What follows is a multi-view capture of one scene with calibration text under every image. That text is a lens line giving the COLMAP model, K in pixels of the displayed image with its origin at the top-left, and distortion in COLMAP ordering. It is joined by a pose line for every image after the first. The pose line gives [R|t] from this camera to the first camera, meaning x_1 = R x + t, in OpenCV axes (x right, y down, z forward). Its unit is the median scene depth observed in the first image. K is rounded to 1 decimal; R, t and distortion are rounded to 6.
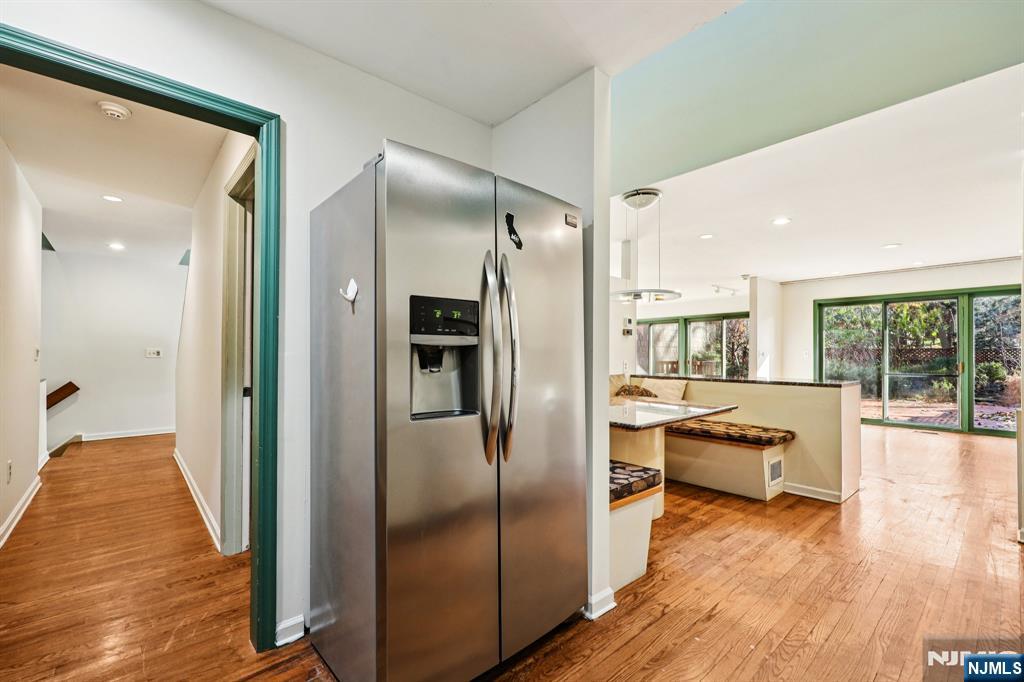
lens RADIAL K [[436.8, 0, 512.3], [0, 436.8, 350.9], [0, 0, 1]] dist [0.001308, 0.000389]
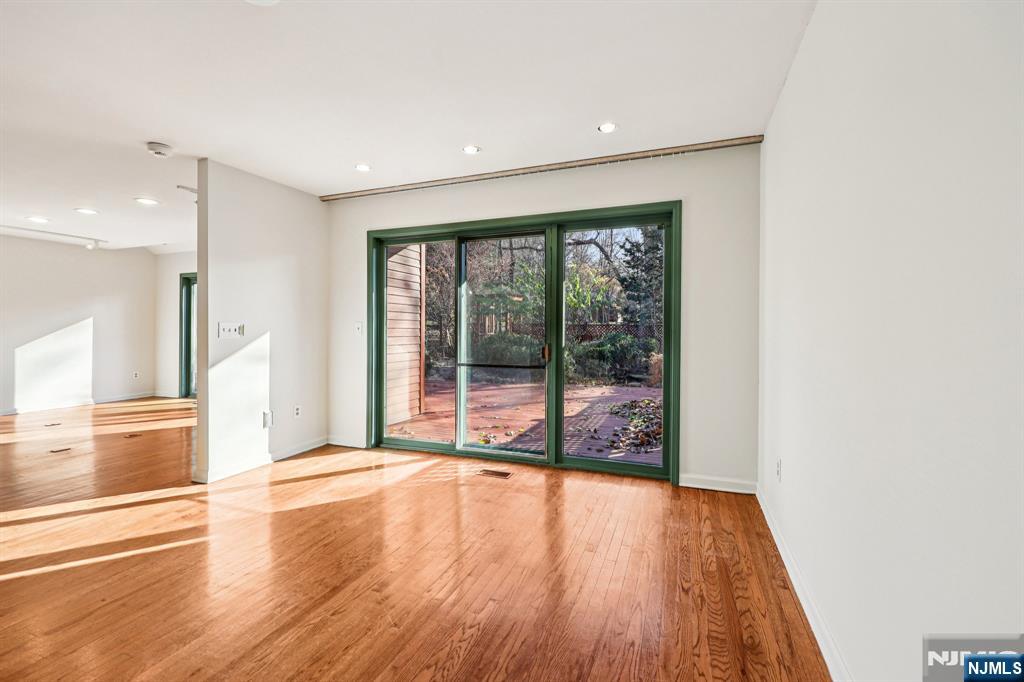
lens RADIAL K [[434.2, 0, 515.9], [0, 434.2, 331.6], [0, 0, 1]] dist [0.000470, 0.000272]
pose [[0.885850, -0.003129, 0.463962, 0.699772], [-0.001695, 0.999949, 0.009980, 0.004567], [-0.463969, -0.009627, 0.885799, 0.497960]]
